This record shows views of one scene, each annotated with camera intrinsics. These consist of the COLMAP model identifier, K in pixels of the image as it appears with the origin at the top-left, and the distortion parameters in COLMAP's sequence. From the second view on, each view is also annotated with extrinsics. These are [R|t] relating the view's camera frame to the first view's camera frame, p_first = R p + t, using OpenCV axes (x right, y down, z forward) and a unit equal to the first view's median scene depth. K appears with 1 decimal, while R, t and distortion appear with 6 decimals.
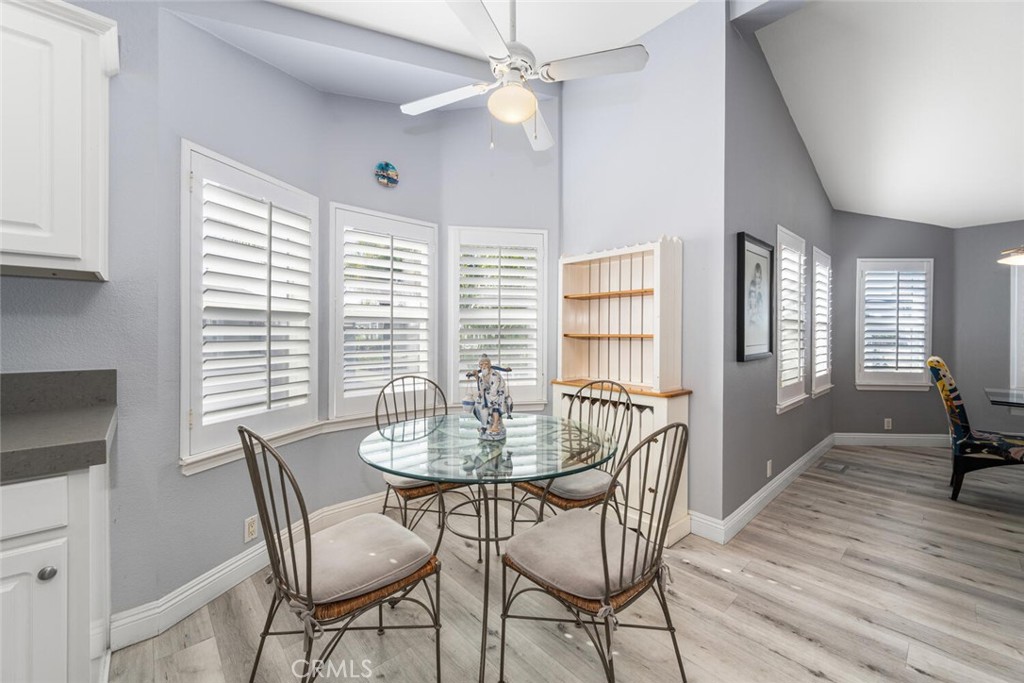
lens RADIAL K [[407.4, 0, 510.7], [0, 407.4, 337.4], [0, 0, 1]] dist [0.001226, -0.000241]
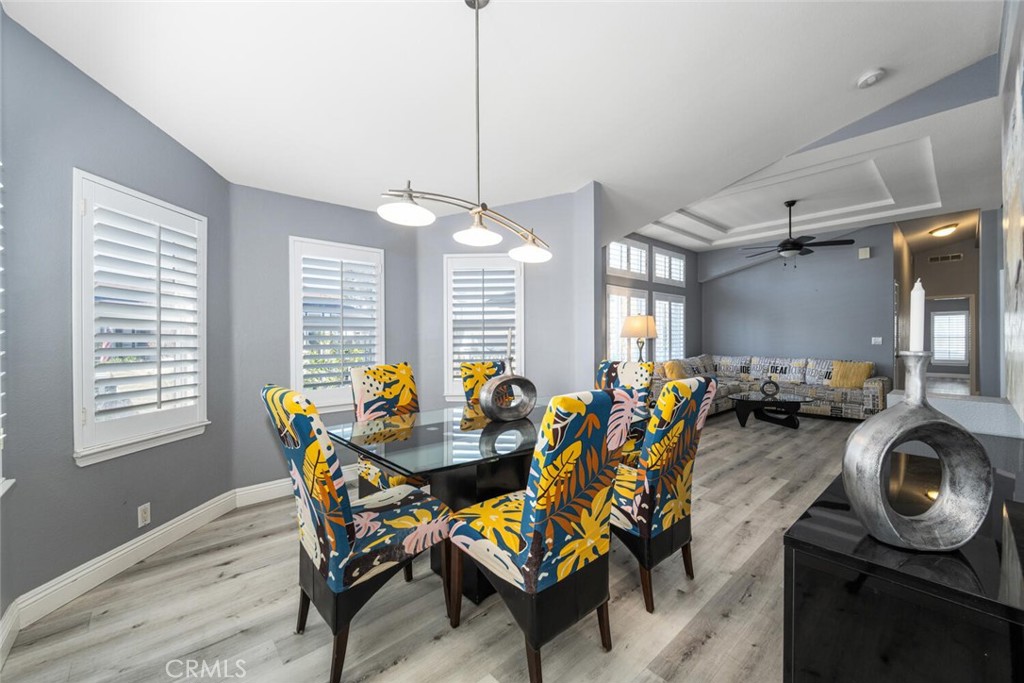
lens RADIAL K [[407.4, 0, 509.8], [0, 407.4, 342.5], [0, 0, 1]] dist [0.001226, -0.000241]
pose [[0.003302, -0.011181, 0.999932, 0.425578], [0.010161, 0.999886, 0.011147, -0.005569], [-0.999943, 0.010124, 0.003415, 0.547949]]
